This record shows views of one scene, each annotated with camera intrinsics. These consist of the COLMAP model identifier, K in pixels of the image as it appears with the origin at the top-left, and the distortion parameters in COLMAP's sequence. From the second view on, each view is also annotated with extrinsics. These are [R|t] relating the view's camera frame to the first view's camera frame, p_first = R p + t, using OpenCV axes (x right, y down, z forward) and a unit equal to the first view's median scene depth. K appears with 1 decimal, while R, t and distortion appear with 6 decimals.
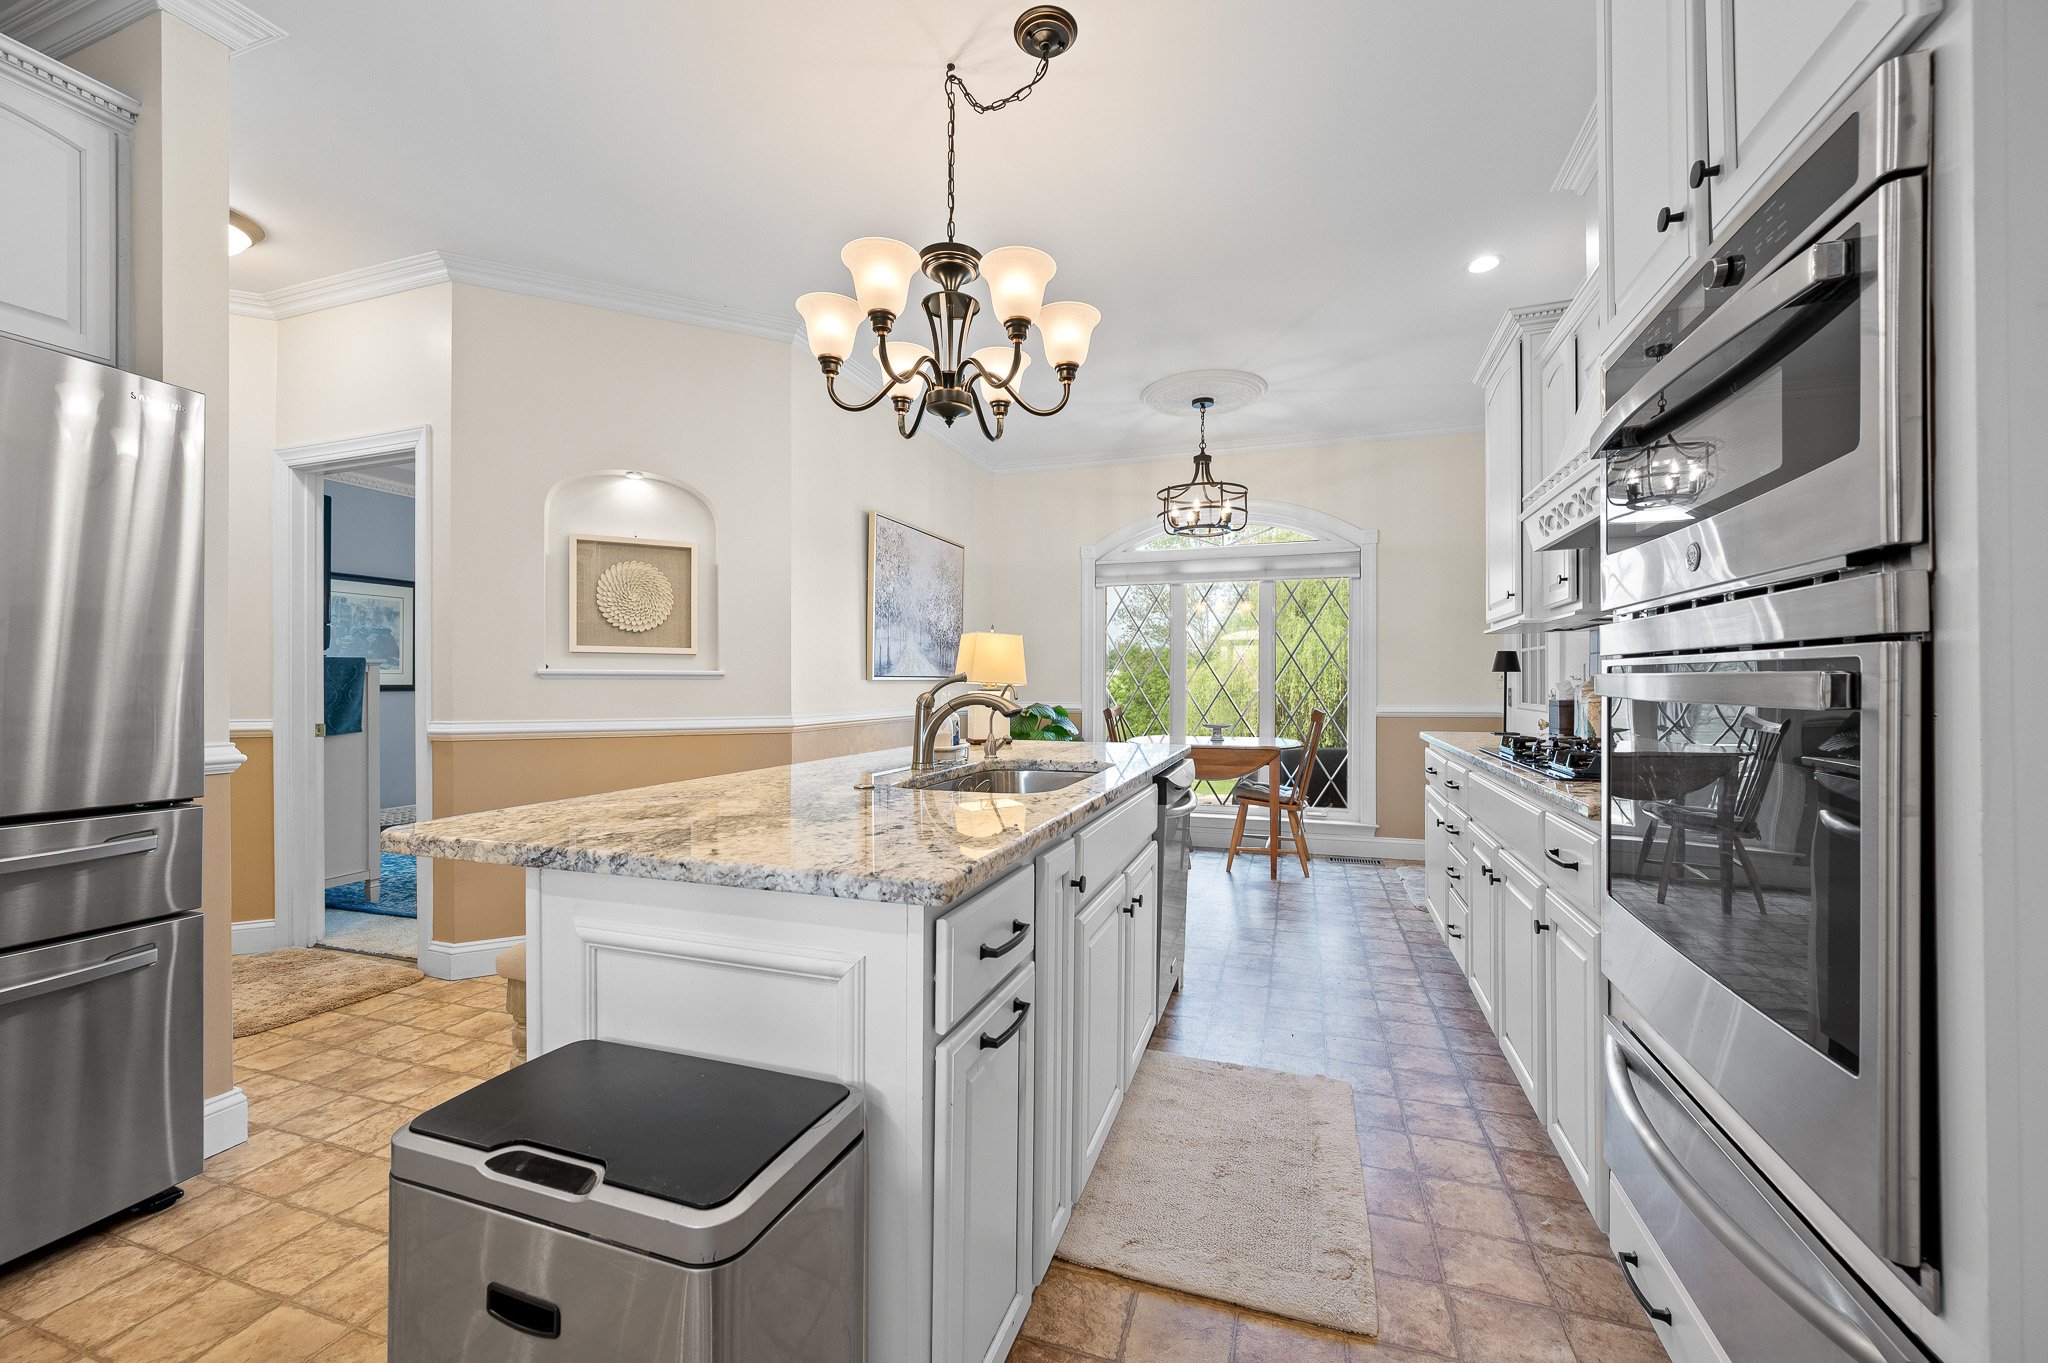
lens RADIAL K [[821.0, 0, 1018.6], [0, 821.0, 696.4], [0, 0, 1]] dist [-0.001898, 0.000526]
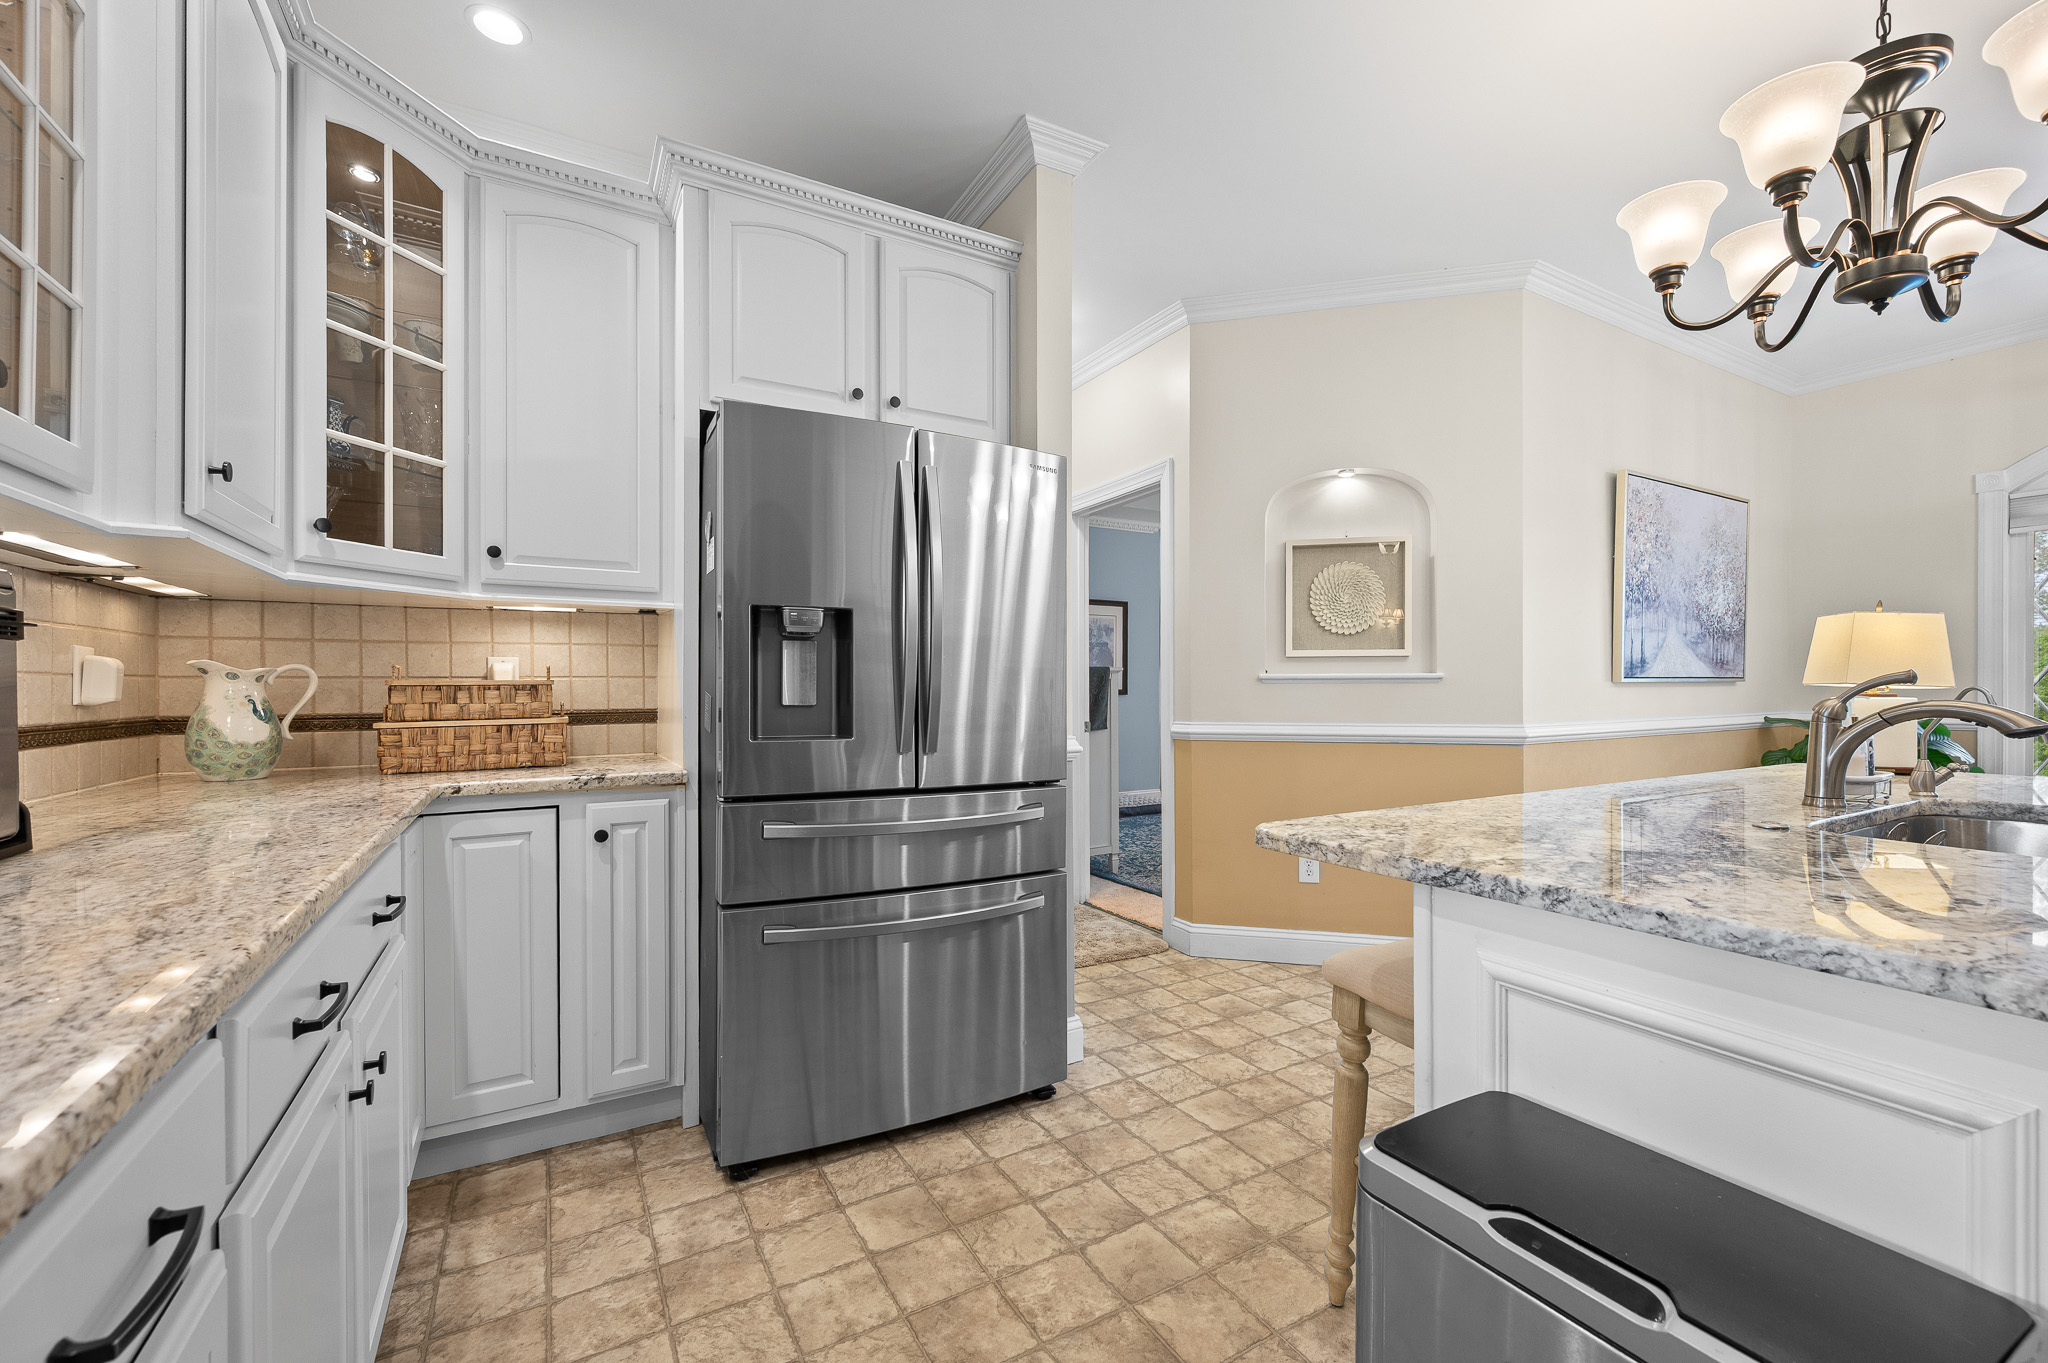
lens RADIAL K [[821.0, 0, 987.2], [0, 821.0, 705.1], [0, 0, 1]] dist [-0.001898, 0.000526]
pose [[0.748244, 0.010635, -0.663339, -0.192046], [-0.007237, 0.999943, 0.007868, 0.000506], [0.663385, -0.001086, 0.748278, -0.013139]]
